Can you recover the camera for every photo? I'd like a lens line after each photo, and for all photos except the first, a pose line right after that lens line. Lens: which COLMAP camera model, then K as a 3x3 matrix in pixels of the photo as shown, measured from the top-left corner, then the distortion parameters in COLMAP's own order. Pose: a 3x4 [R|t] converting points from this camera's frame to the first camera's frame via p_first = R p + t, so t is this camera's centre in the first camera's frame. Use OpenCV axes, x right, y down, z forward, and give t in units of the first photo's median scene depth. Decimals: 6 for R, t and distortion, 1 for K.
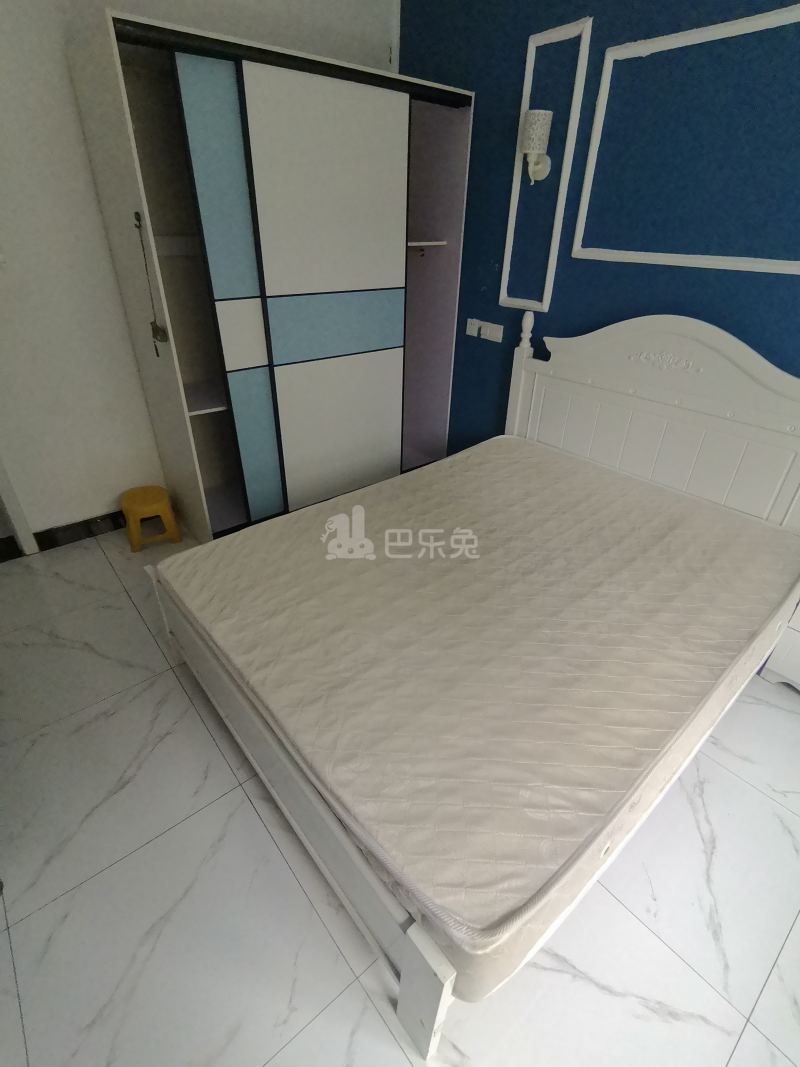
lens RADIAL K [[511.5, 0, 400.0], [0, 511.5, 533.5], [0, 0, 1]] dist [-0.002255, -0.000731]
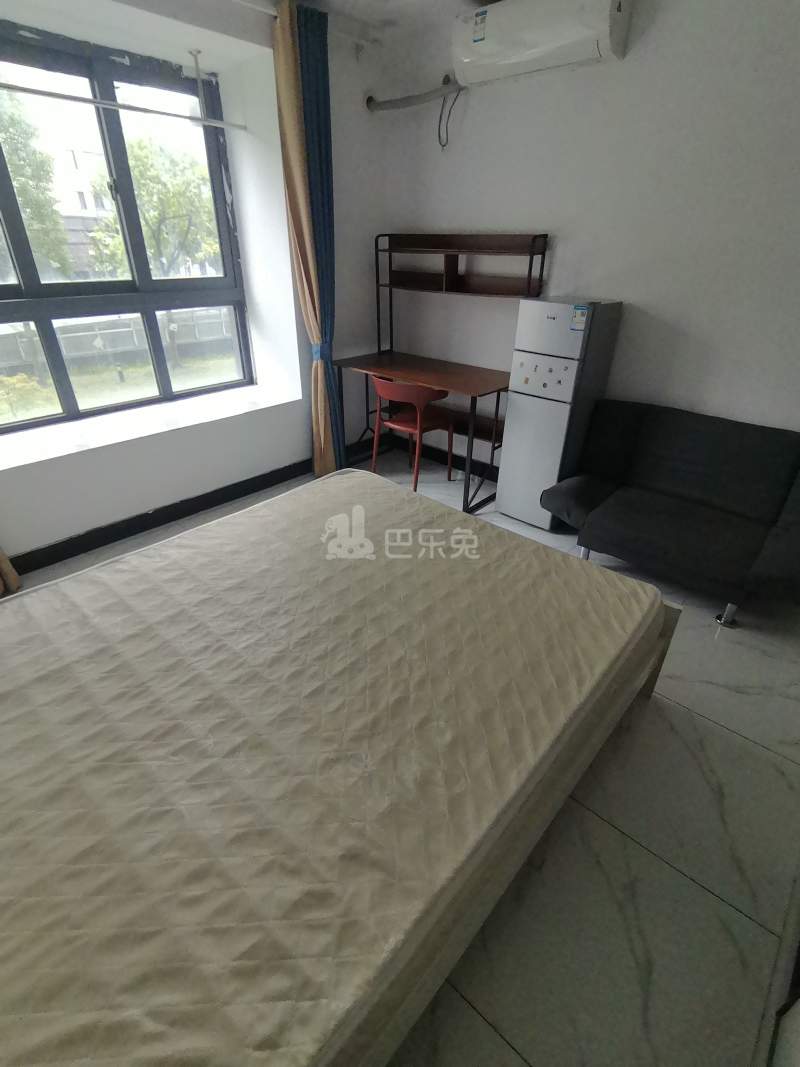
lens RADIAL K [[511.5, 0, 400.0], [0, 511.5, 533.5], [0, 0, 1]] dist [-0.002255, -0.000731]
pose [[-0.991914, 0.038154, -0.121040, 0.100112], [-0.087416, 0.486015, 0.869568, -0.616459], [0.092004, 0.873117, -0.478750, 1.027394]]
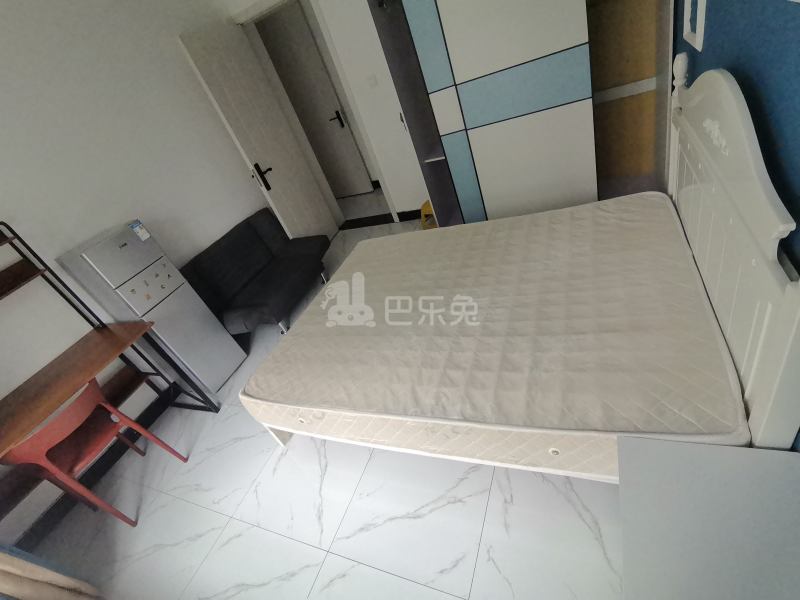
lens RADIAL K [[383.5, 0, 400.0], [0, 383.5, 300.0], [0, 0, 1]] dist [-0.002255, -0.000731]
pose [[0.445044, 0.358240, -0.820732, 0.807549], [-0.142617, 0.933154, 0.329977, -0.211640], [0.884080, -0.029804, 0.466385, 0.292547]]
